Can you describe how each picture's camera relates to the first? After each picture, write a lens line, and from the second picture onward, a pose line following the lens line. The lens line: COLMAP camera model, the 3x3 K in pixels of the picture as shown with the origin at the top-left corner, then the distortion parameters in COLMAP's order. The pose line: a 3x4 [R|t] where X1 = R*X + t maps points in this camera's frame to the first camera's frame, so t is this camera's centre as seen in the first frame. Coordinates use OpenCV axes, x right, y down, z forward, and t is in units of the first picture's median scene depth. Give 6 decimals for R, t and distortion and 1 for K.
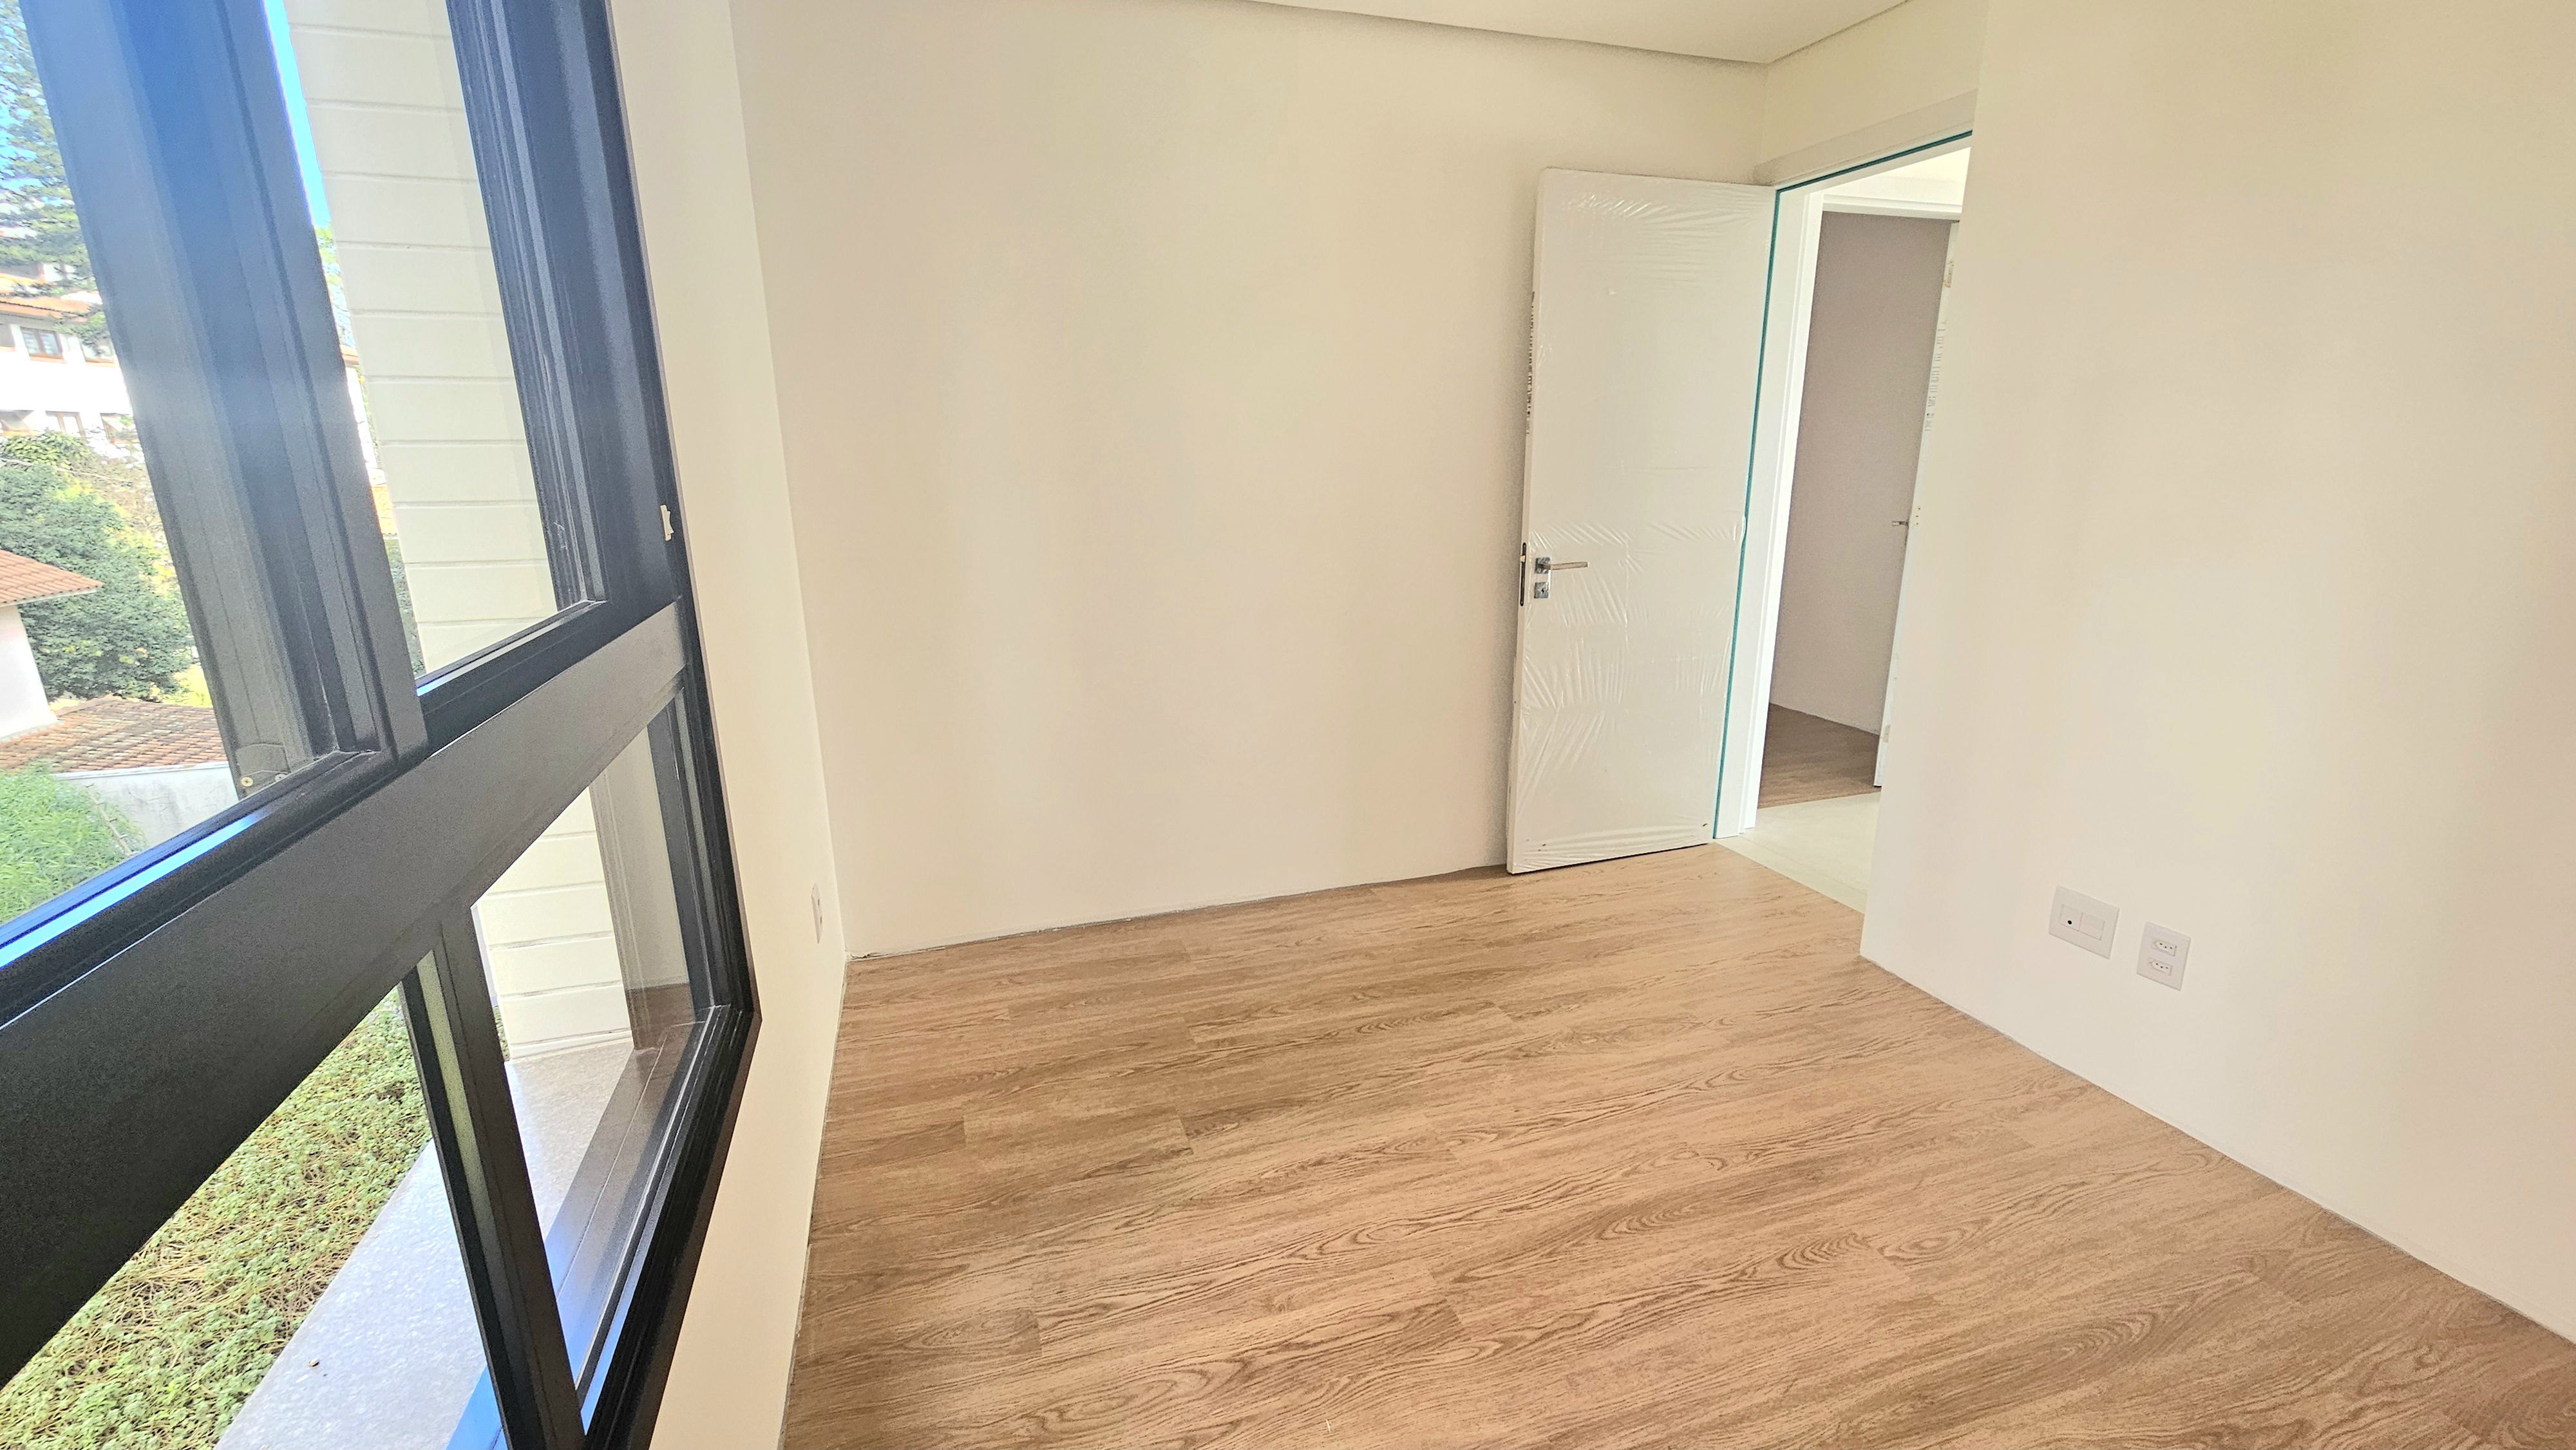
lens RADIAL K [[1055.0, 0, 1276.6], [0, 1055.0, 722.5], [0, 0, 1]] dist [-0.003229, -0.000127]
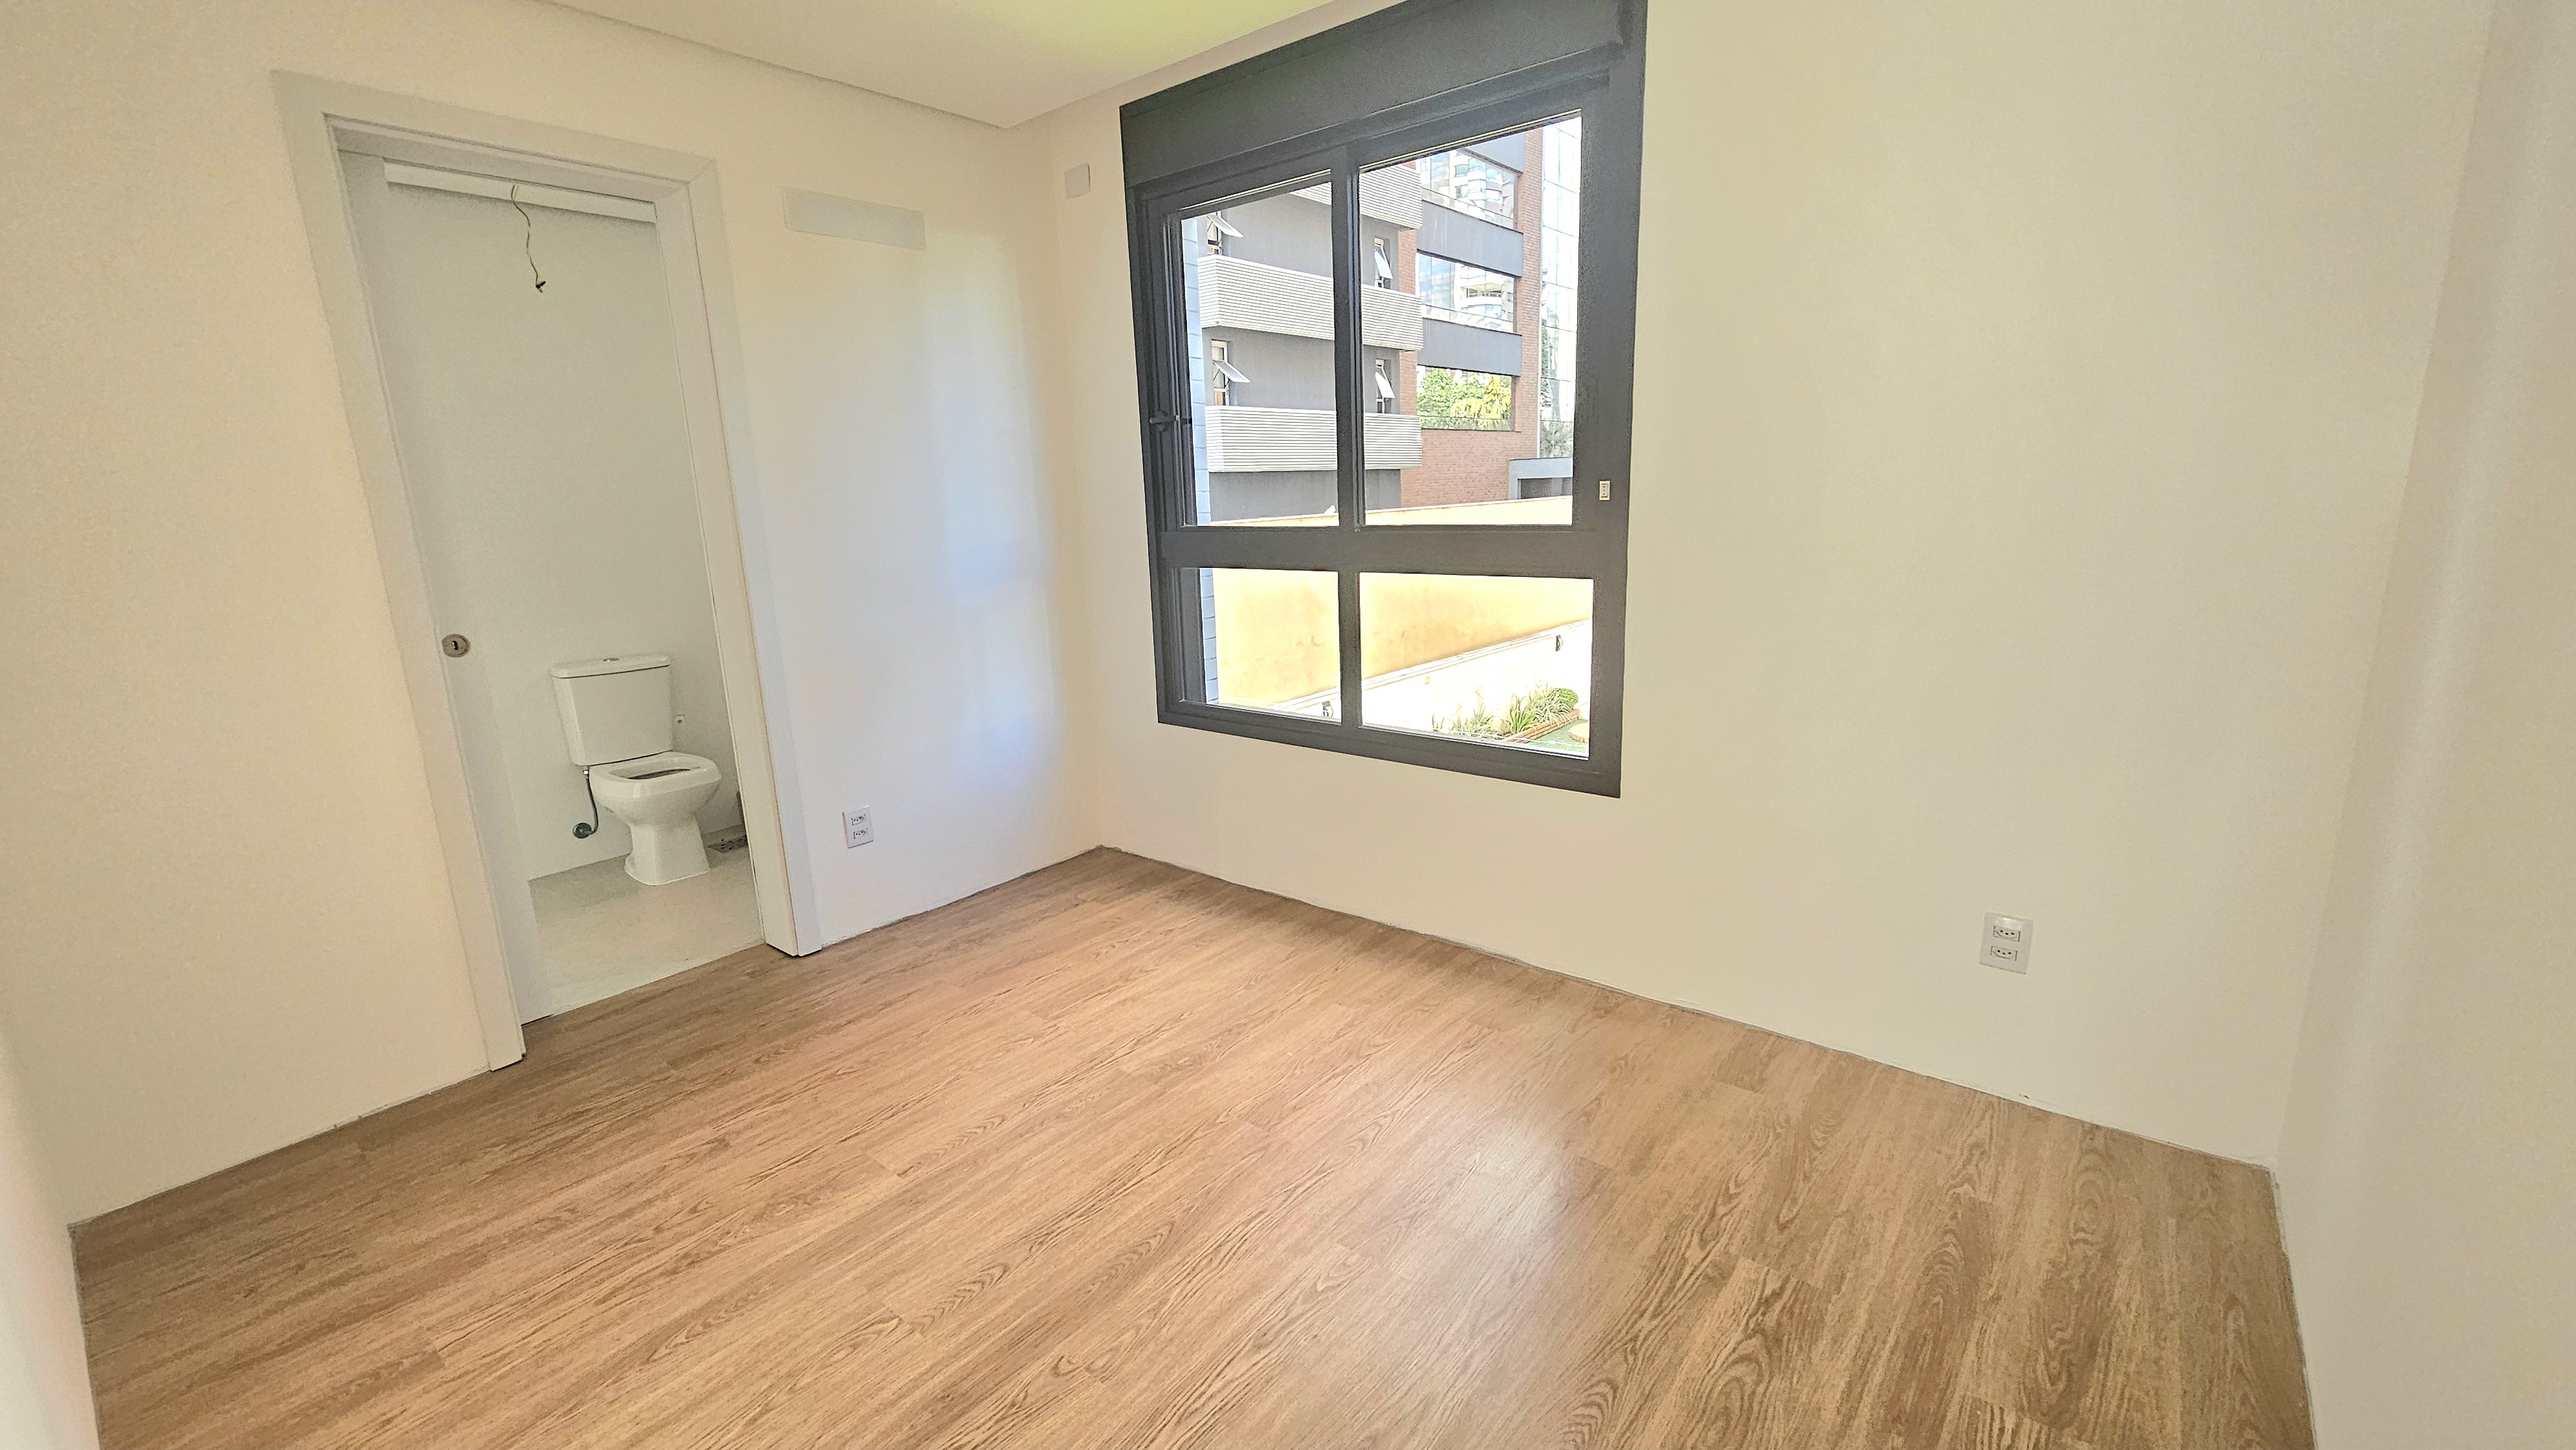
lens RADIAL K [[1055.0, 0, 1282.1], [0, 1055.0, 722.7], [0, 0, 1]] dist [-0.003229, -0.000127]
pose [[-0.839966, 0.159035, -0.518811, 0.652503], [-0.095104, 0.898145, 0.429291, -0.395433], [0.534240, 0.409931, -0.739286, 1.568293]]
